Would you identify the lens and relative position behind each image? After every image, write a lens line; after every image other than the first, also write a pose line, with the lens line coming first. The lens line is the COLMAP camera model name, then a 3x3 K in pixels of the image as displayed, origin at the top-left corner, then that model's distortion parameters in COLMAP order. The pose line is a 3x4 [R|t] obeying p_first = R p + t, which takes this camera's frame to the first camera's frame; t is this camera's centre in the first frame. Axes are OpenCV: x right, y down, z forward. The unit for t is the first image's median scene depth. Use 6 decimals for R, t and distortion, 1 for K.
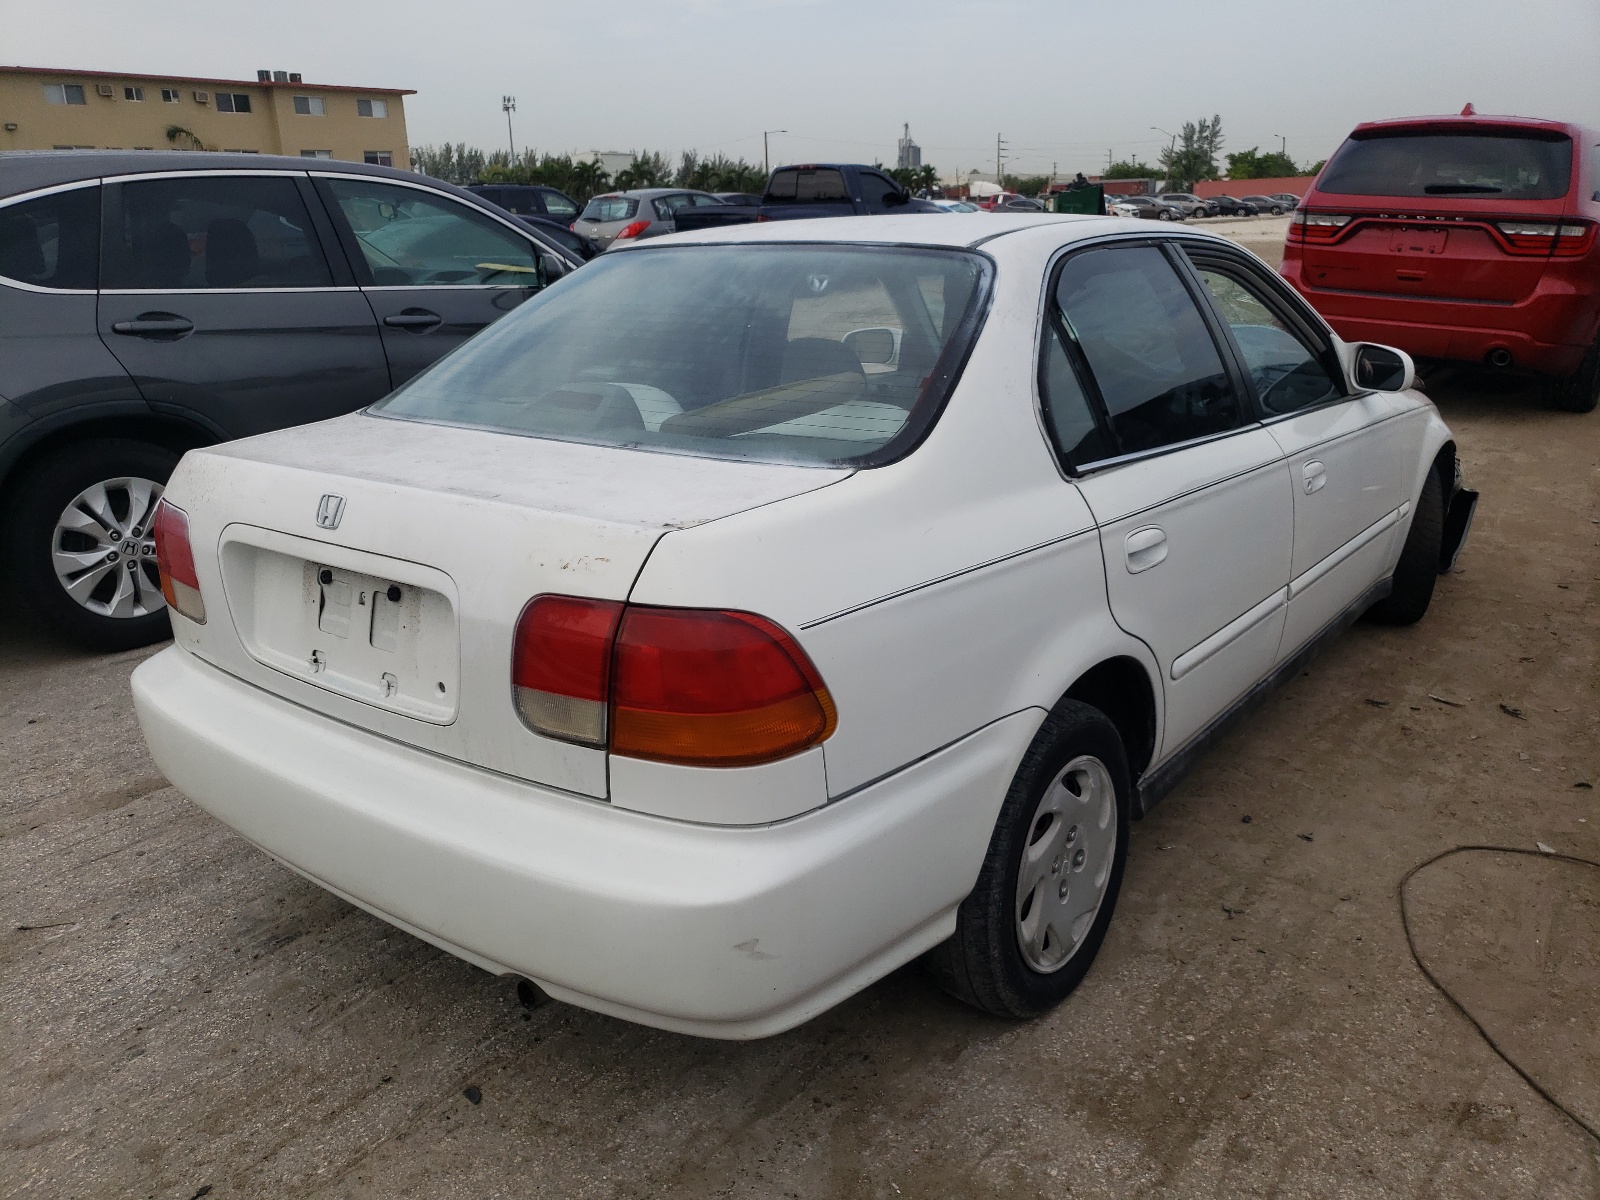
lens RADIAL K [[1210.0, 0, 787.4], [0, 1210.0, 588.7], [0, 0, 1]] dist [0.013672, 0.004751]
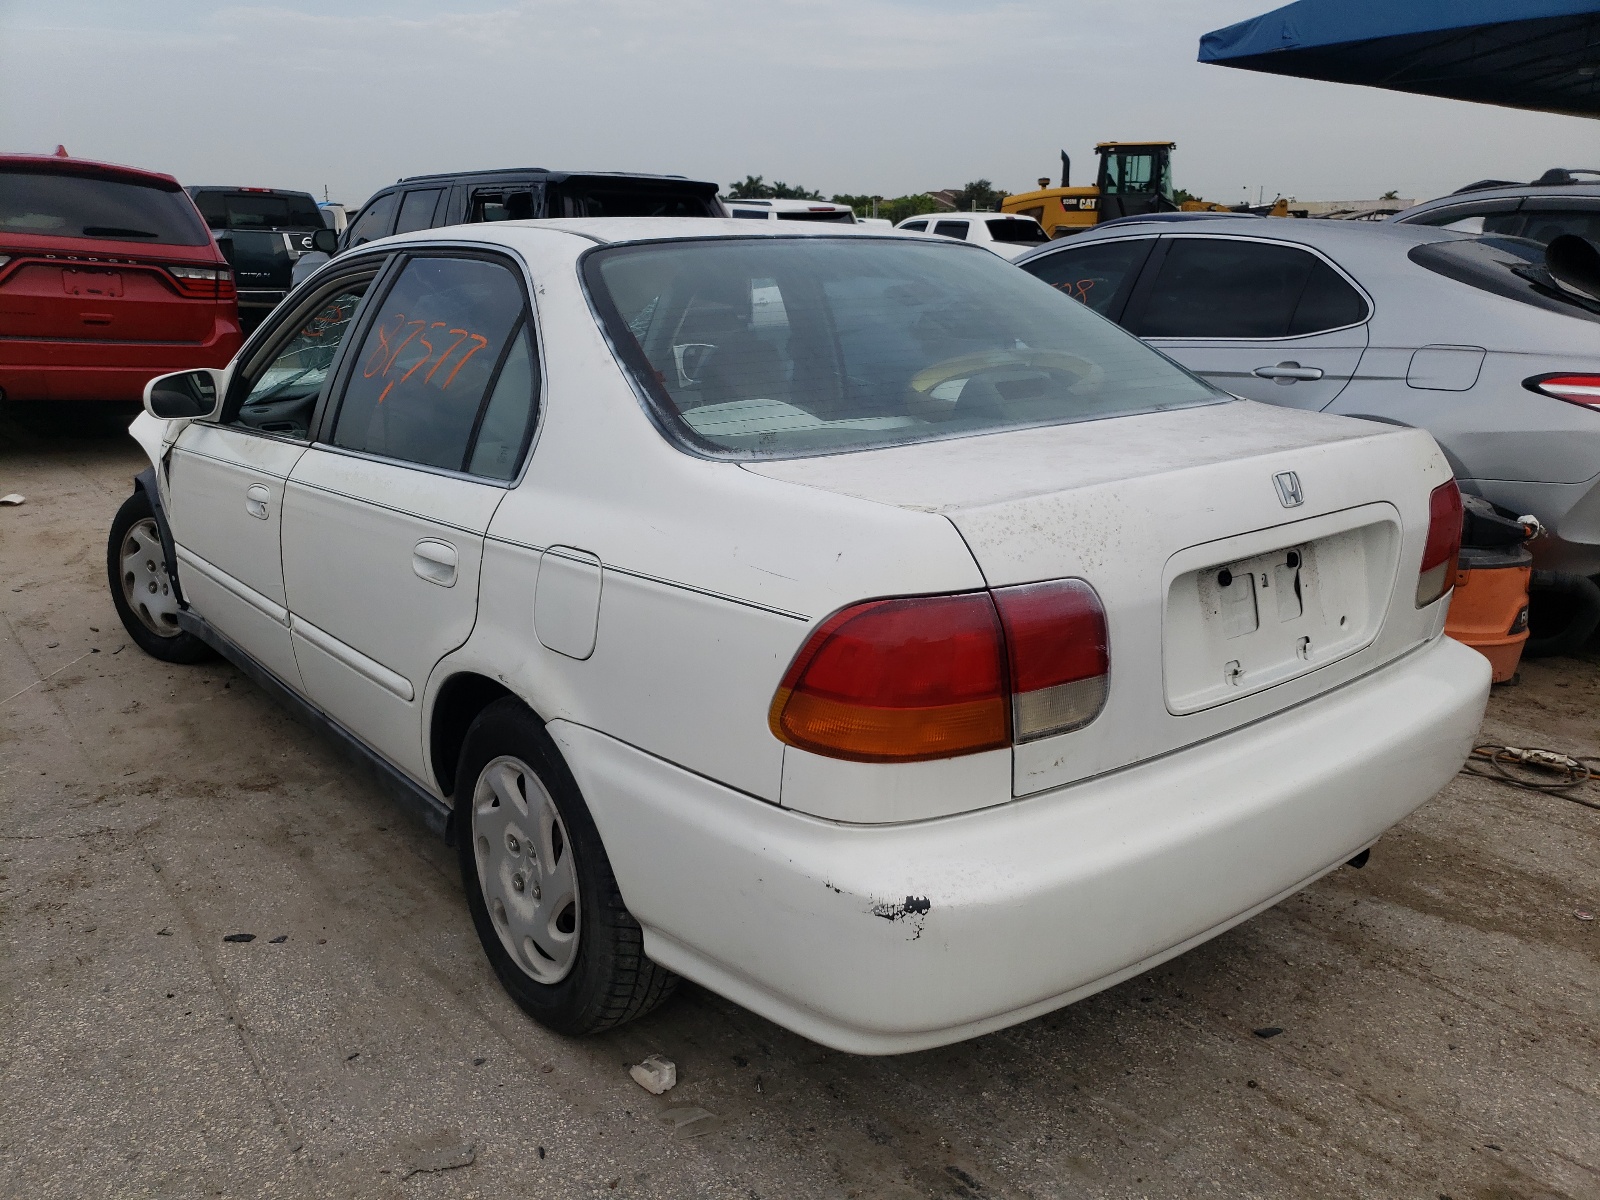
lens RADIAL K [[1210.0, 0, 787.9], [0, 1210.0, 614.9], [0, 0, 1]] dist [0.013672, 0.004751]
pose [[0.260062, -0.248682, 0.933019, -0.320002], [0.275325, 0.945252, 0.175201, -0.056324], [-0.925508, 0.211320, 0.314292, 0.249768]]
